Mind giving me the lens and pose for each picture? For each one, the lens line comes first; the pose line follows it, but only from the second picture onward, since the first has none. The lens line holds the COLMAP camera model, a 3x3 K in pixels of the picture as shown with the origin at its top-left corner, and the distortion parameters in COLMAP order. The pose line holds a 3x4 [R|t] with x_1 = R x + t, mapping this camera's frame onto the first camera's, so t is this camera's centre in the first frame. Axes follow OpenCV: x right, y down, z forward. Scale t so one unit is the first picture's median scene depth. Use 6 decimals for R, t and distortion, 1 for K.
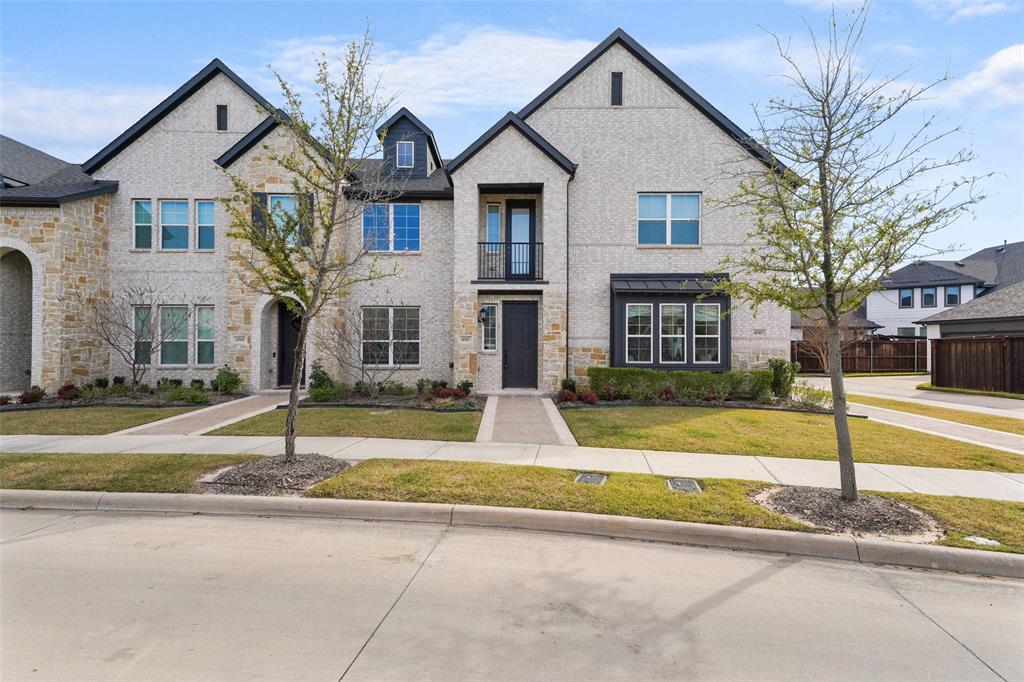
lens RADIAL K [[497.1, 0, 512.0], [0, 497.1, 341.0], [0, 0, 1]] dist [0.047106, -0.000267]
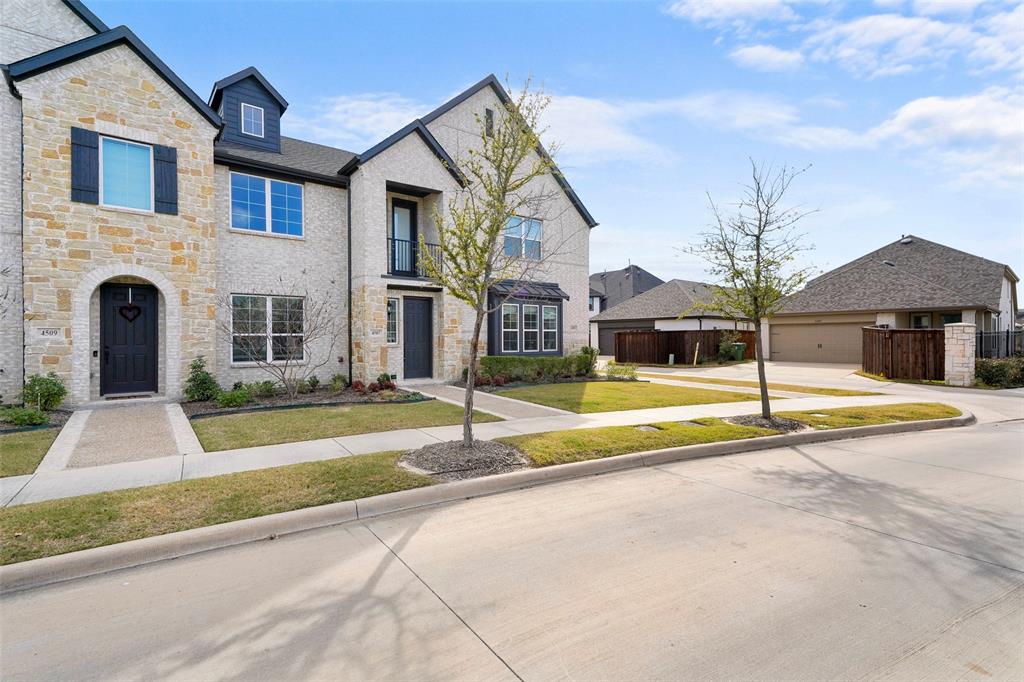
lens RADIAL K [[480.4, 0, 508.8], [0, 480.4, 336.0], [0, 0, 1]] dist [0.040042, -0.000035]
pose [[0.788529, -0.003584, 0.614987, -0.466912], [0.001271, 0.999990, 0.004199, -0.000362], [-0.614997, -0.002529, 0.788526, 0.065428]]
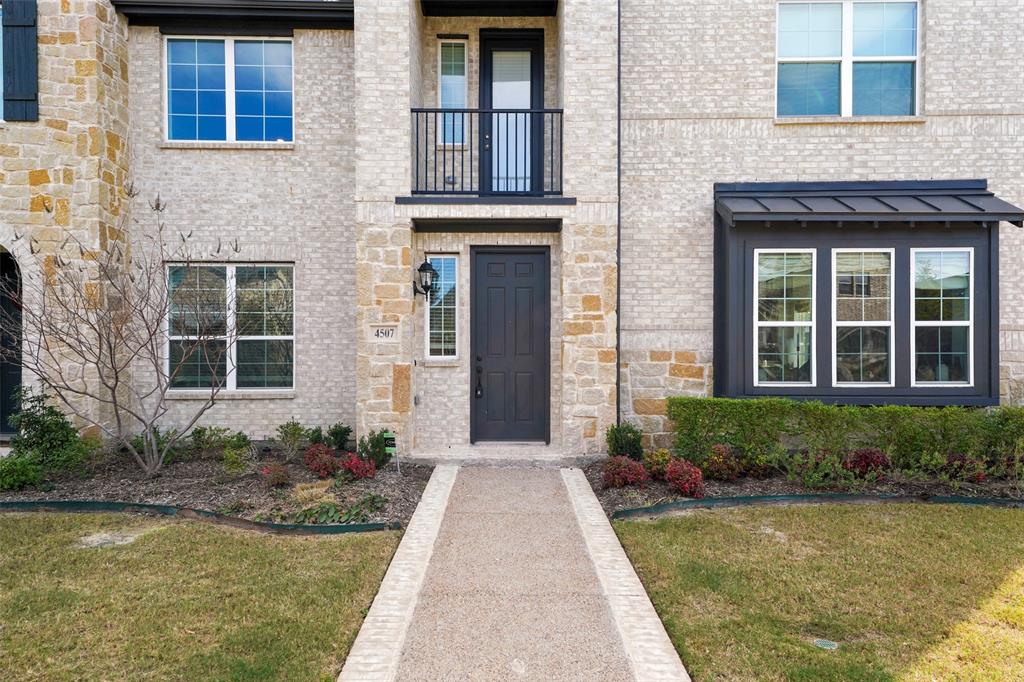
lens RADIAL K [[647.1, 0, 512.0], [0, 647.1, 341.0], [0, 0, 1]] dist [0.046793, -0.002636]
pose [[0.999990, -0.003081, 0.003309, 0.015729], [0.003069, 0.999989, 0.003665, 0.002050], [-0.003320, -0.003655, 0.999988, 0.423117]]
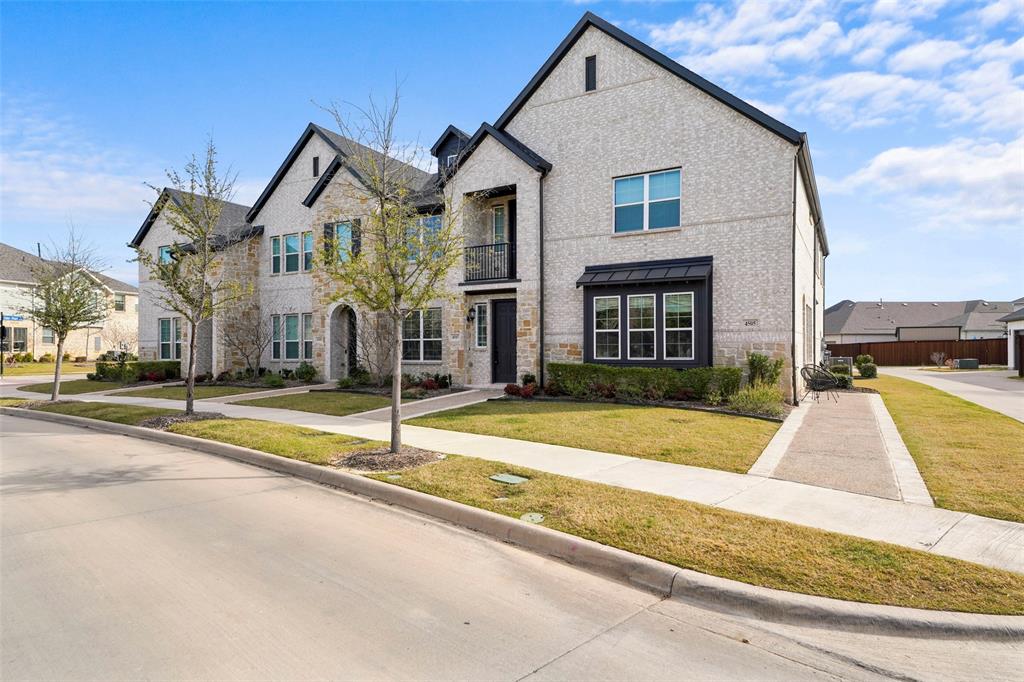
lens RADIAL K [[594.6, 0, 512.0], [0, 594.6, 341.0], [0, 0, 1]] dist [0.058692, -0.000179]
pose [[0.865116, -0.011237, -0.501447, 0.651116], [0.010492, 0.999936, -0.004307, 0.012390], [0.501463, -0.001535, 0.865178, -0.067709]]
